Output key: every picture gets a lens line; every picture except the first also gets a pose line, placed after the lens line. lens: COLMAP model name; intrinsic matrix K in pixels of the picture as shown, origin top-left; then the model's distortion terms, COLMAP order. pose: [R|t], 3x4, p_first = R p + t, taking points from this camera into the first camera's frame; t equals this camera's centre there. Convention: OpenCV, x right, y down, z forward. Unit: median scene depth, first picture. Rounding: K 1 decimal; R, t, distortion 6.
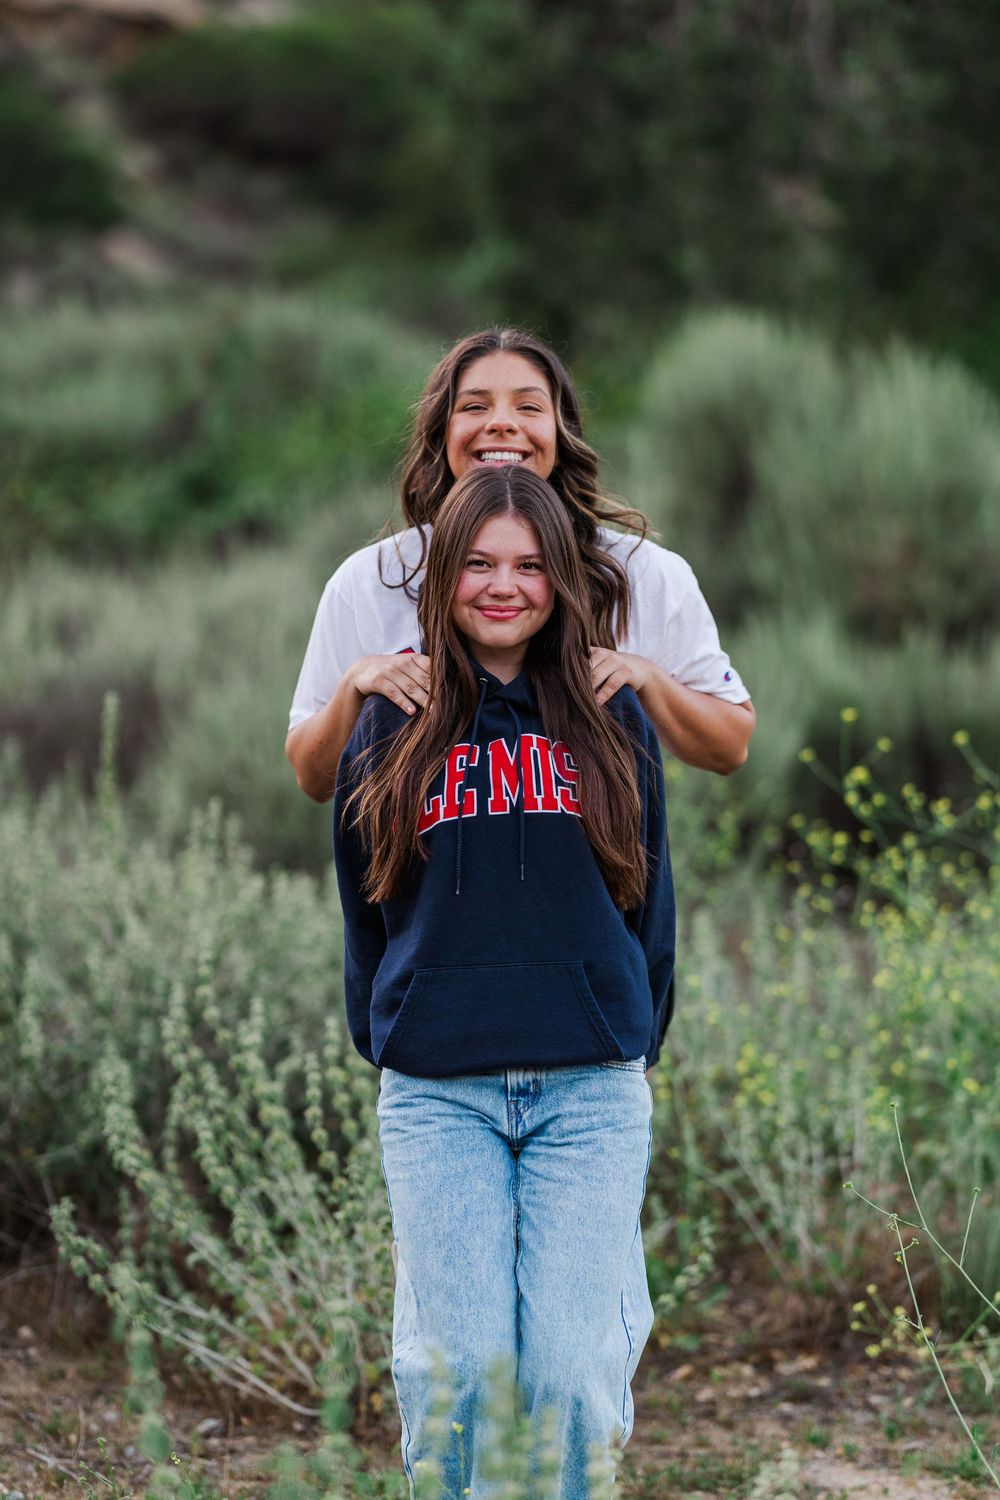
lens RADIAL K [[3575.7, 0, 517.7], [0, 3575.7, 797.2], [0, 0, 1]] dist [-0.034132, 0.000000]
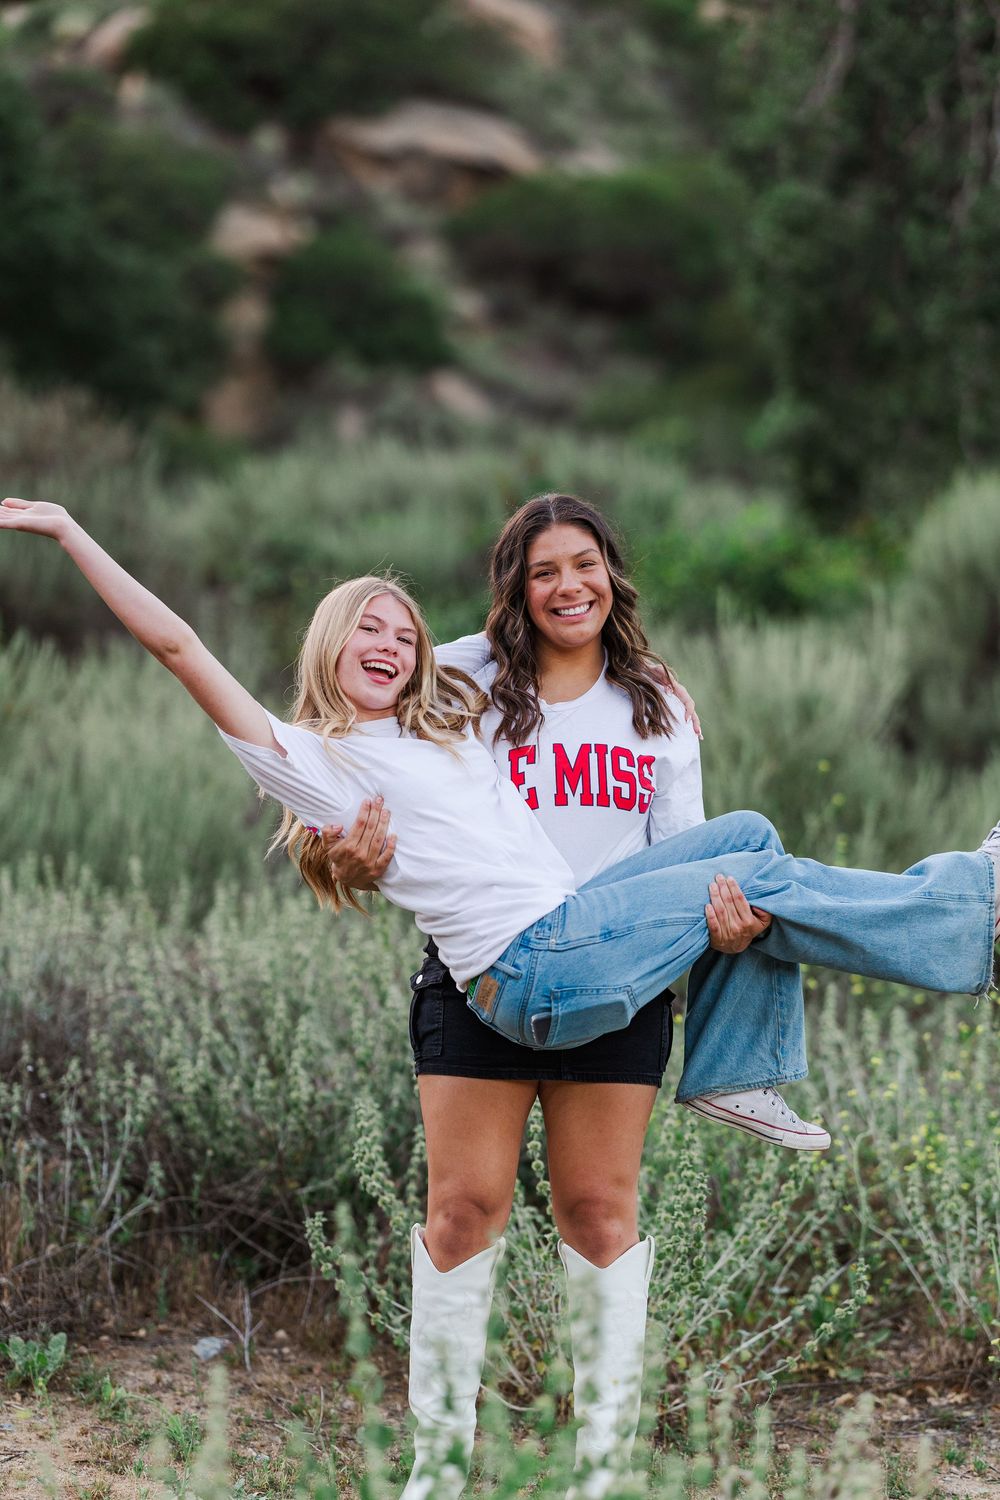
lens RADIAL K [[3575.7, 0, 514.0], [0, 3575.7, 743.6], [0, 0, 1]] dist [-0.034132, 0.000000]
pose [[0.995245, 0.040907, -0.088395, 0.019265], [-0.045671, 0.997573, -0.052554, 0.009275], [0.086031, 0.056341, 0.994698, -0.095256]]
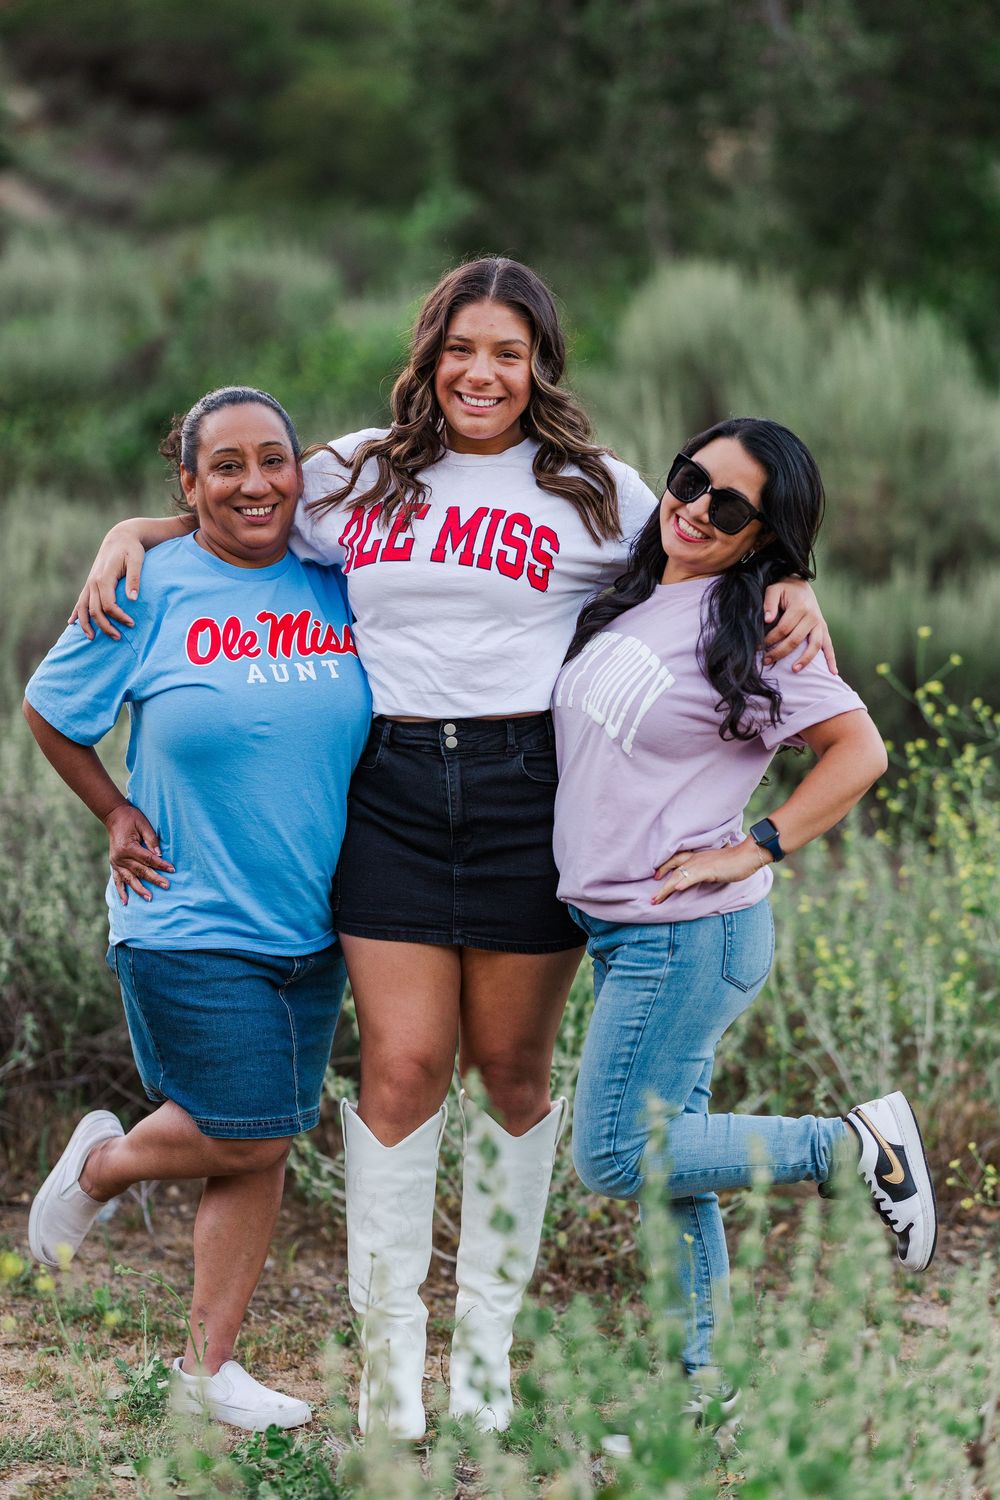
lens RADIAL K [[3575.7, 0, 501.2], [0, 3575.7, 744.6], [0, 0, 1]] dist [-0.034132, 0.000000]
pose [[0.999290, 0.009502, 0.036455, -0.046887], [-0.009501, 0.999955, -0.000193, 0.007720], [-0.036455, -0.000154, 0.999335, -0.054038]]
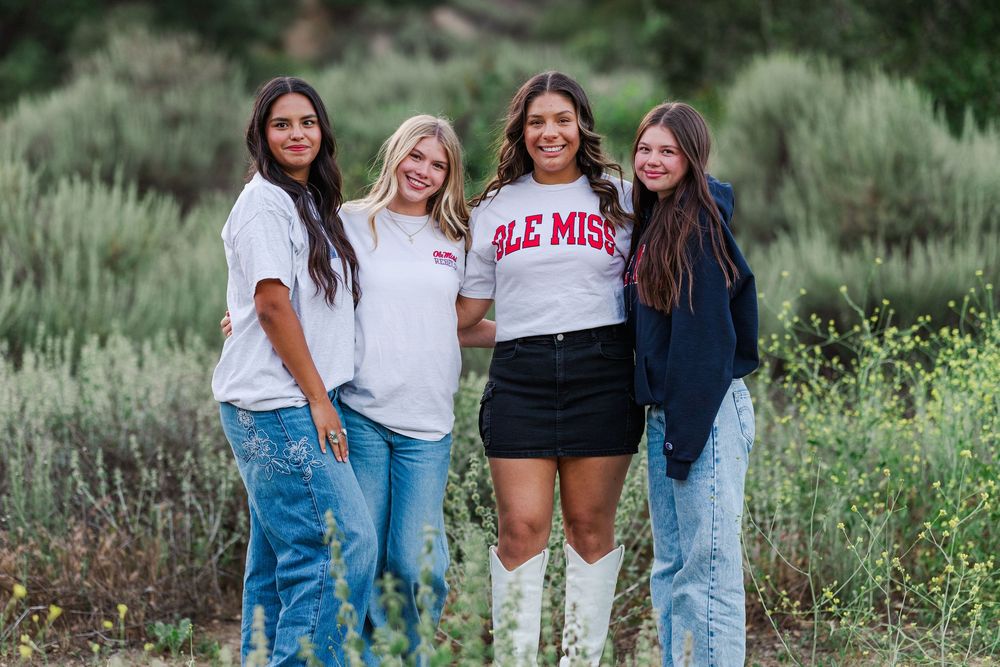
lens RADIAL K [[2383.8, 0, 492.7], [0, 2383.8, 332.7], [0, 0, 1]] dist [-0.034132, 0.000000]
pose [[0.995419, -0.012925, -0.094730, 0.041247], [0.011126, 0.999748, -0.019494, 0.016830], [0.094958, 0.018351, 0.995312, -0.139559]]
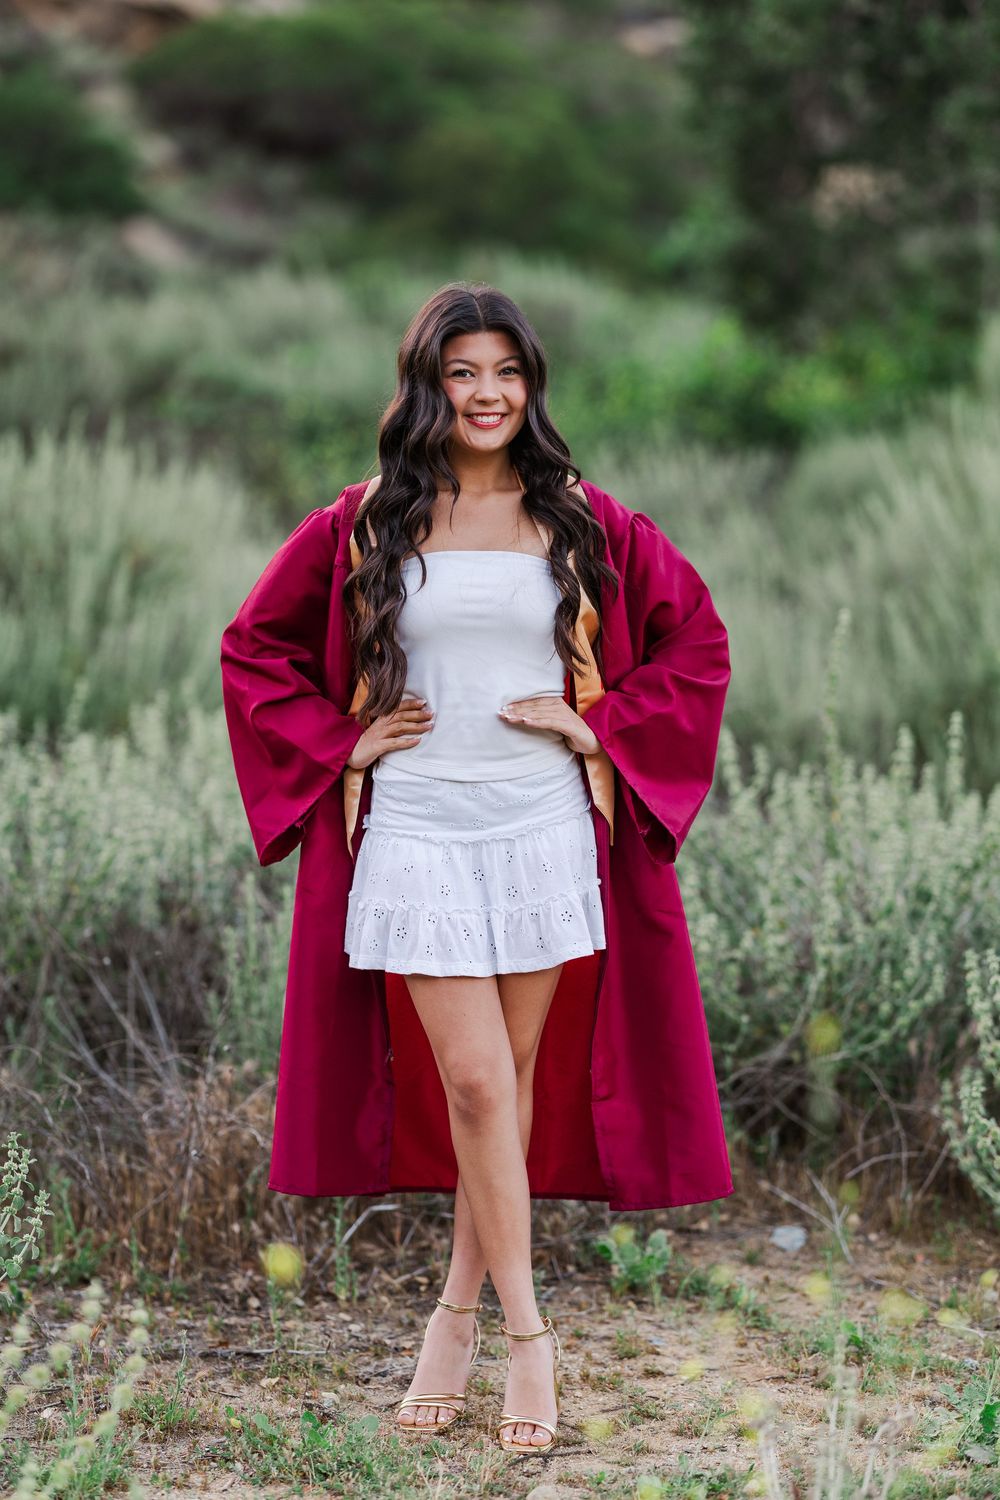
lens RADIAL K [[3575.7, 0, 490.8], [0, 3575.7, 753.6], [0, 0, 1]] dist [-0.034132, 0.000000]
pose [[0.999883, 0.010992, 0.010657, -0.151386], [-0.010867, 0.999873, -0.011693, 0.016835], [-0.010784, 0.011576, 0.999875, -0.019322]]
